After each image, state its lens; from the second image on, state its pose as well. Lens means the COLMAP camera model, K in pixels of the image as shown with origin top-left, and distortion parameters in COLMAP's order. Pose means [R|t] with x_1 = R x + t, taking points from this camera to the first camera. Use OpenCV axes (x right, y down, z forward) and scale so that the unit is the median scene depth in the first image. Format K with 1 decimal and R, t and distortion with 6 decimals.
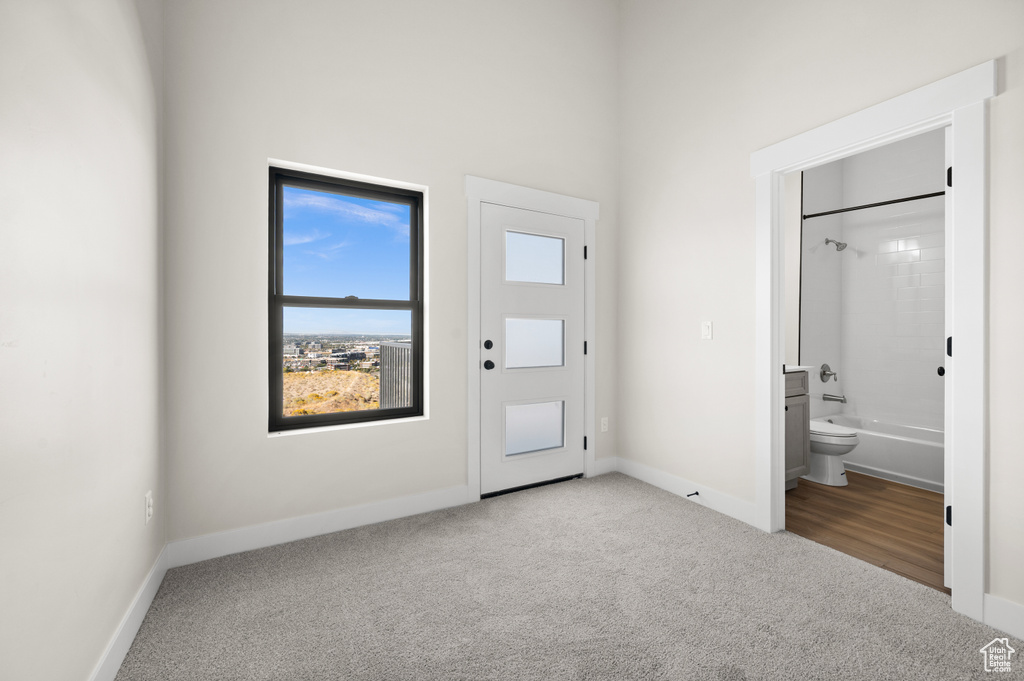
lens RADIAL K [[408.1, 0, 513.8], [0, 408.1, 335.4], [0, 0, 1]] dist [0.000704, -0.000758]
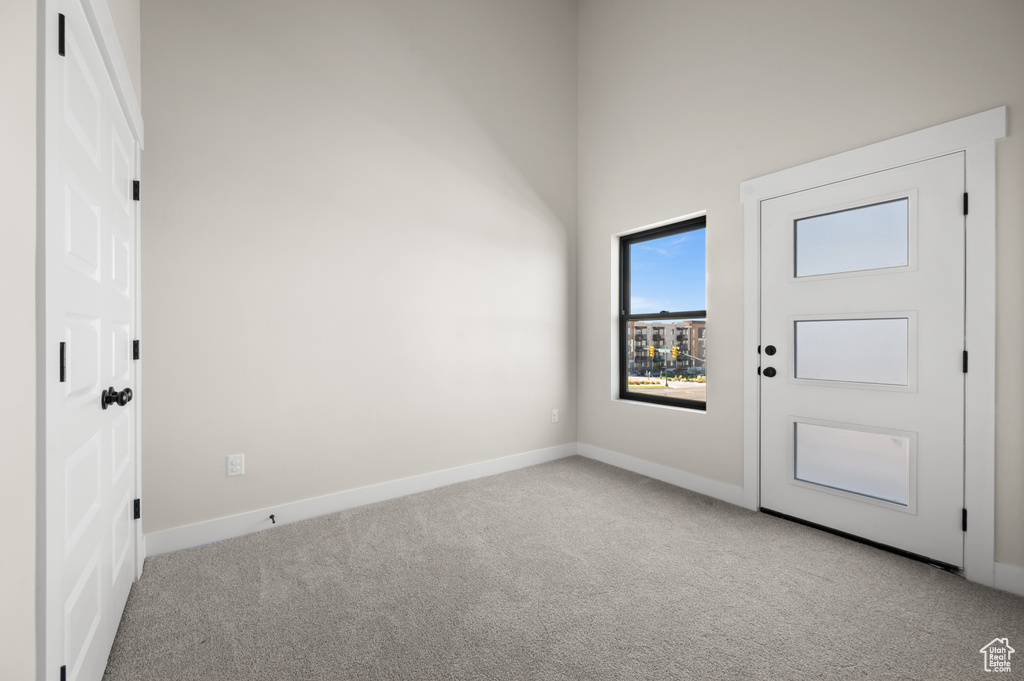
lens RADIAL K [[408.1, 0, 517.6], [0, 408.1, 343.8], [0, 0, 1]] dist [0.000704, -0.000758]
pose [[0.133371, 0.010517, -0.991010, 0.788772], [-0.005335, 0.999937, 0.009894, 0.001840], [0.991052, 0.003967, 0.133418, 0.307103]]
